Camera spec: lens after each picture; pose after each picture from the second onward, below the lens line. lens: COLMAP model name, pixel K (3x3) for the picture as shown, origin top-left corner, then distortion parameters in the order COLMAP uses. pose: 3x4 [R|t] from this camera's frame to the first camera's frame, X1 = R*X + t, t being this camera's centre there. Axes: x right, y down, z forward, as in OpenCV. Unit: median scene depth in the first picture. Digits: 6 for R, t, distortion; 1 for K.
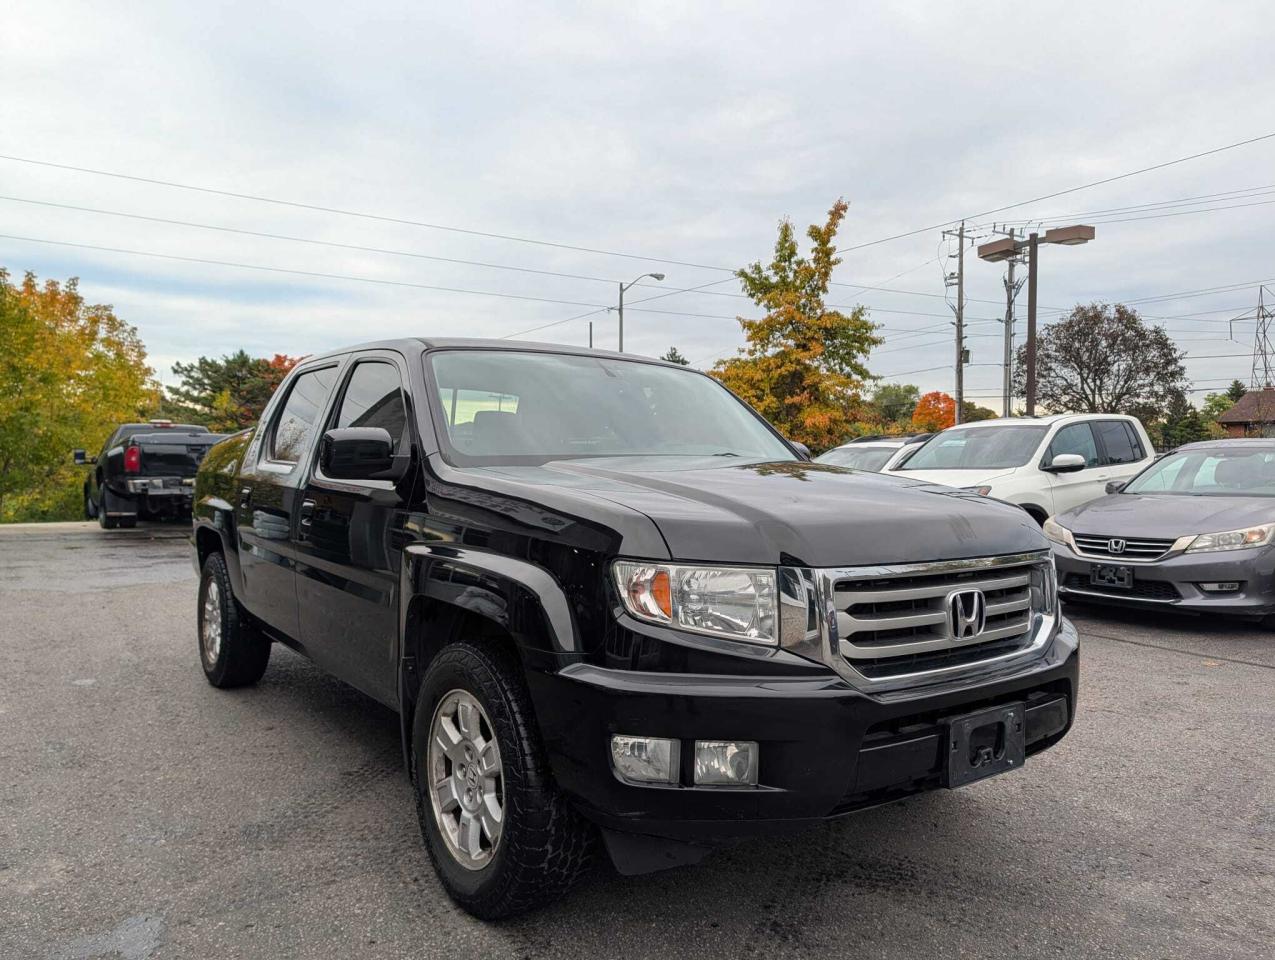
lens RADIAL K [[916.5, 0, 642.9], [0, 916.5, 485.5], [0, 0, 1]] dist [-0.000121, 0.005350]
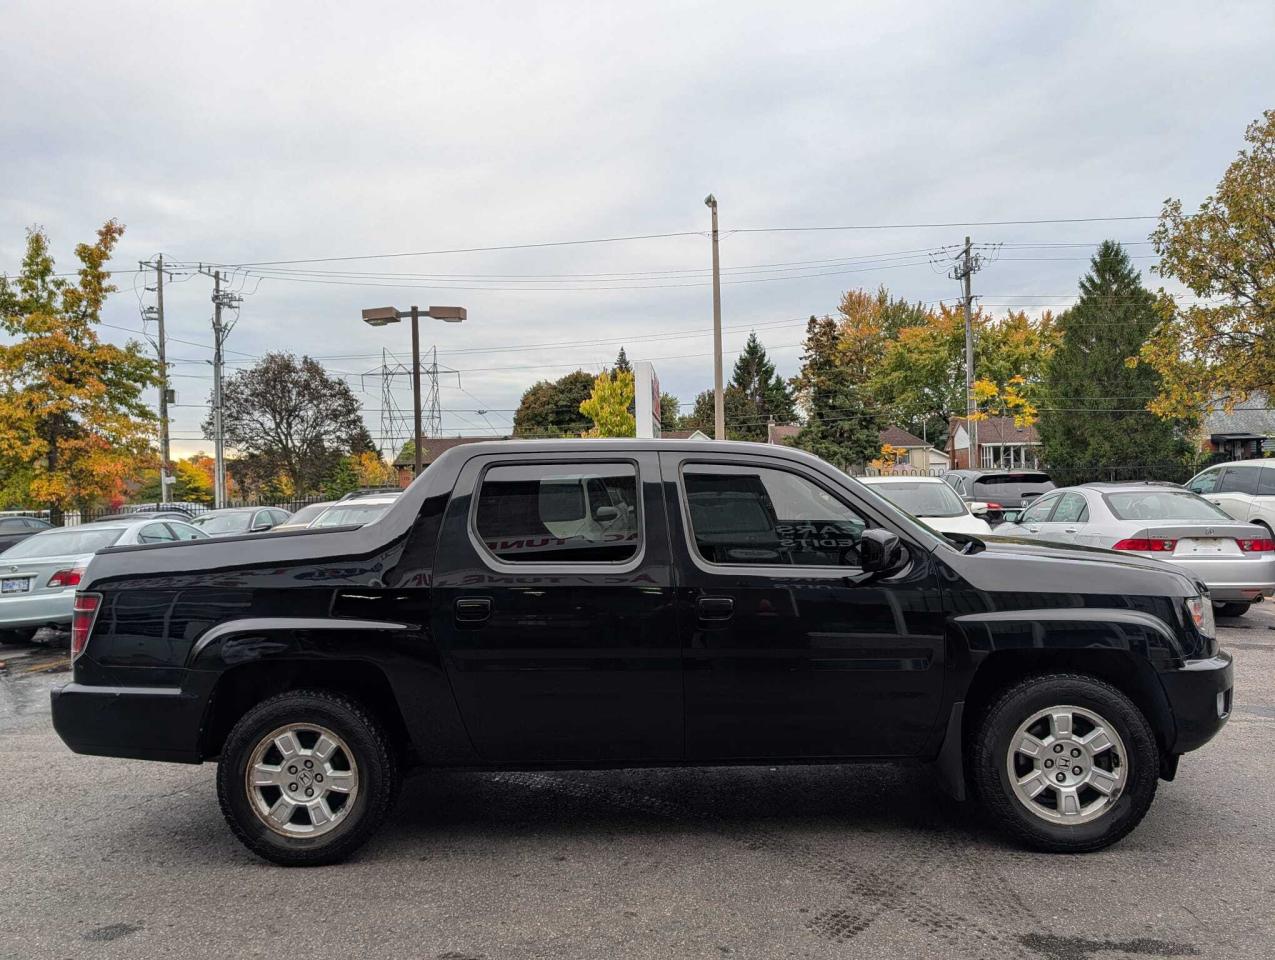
lens RADIAL K [[911.7, 0, 646.8], [0, 911.7, 484.8], [0, 0, 1]] dist [0.027832, -0.028849]
pose [[0.625664, -0.017093, 0.779905, -0.162742], [0.050893, 0.998524, -0.018944, -0.011404], [-0.778430, 0.051545, 0.625611, 0.048949]]
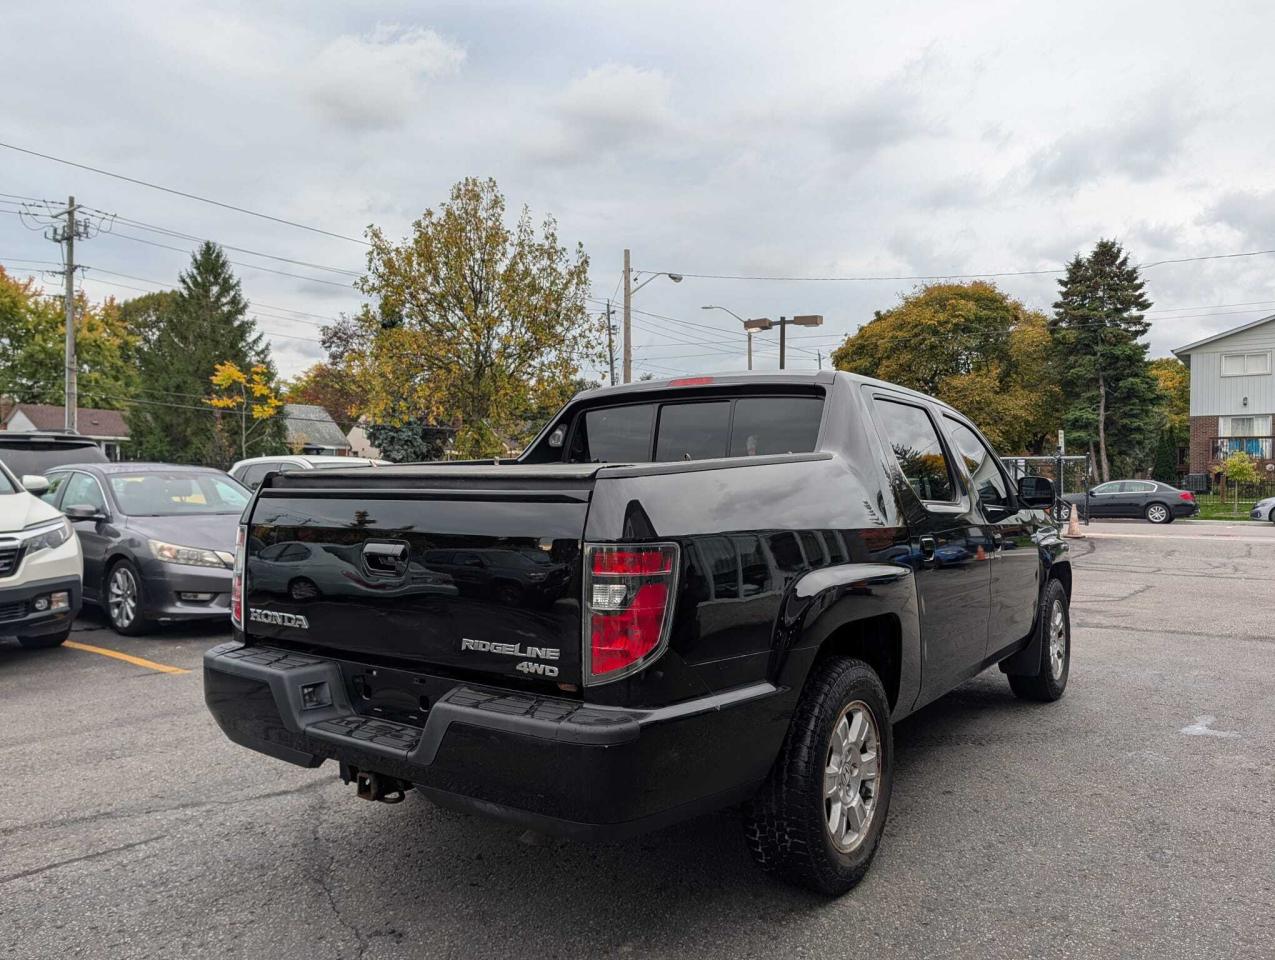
lens RADIAL K [[911.7, 0, 646.5], [0, 911.7, 491.5], [0, 0, 1]] dist [0.027832, -0.028849]
pose [[-0.314899, -0.014371, 0.949017, -0.175448], [0.015760, 0.999668, 0.020368, -0.008825], [-0.948994, 0.021370, -0.314568, 0.233310]]
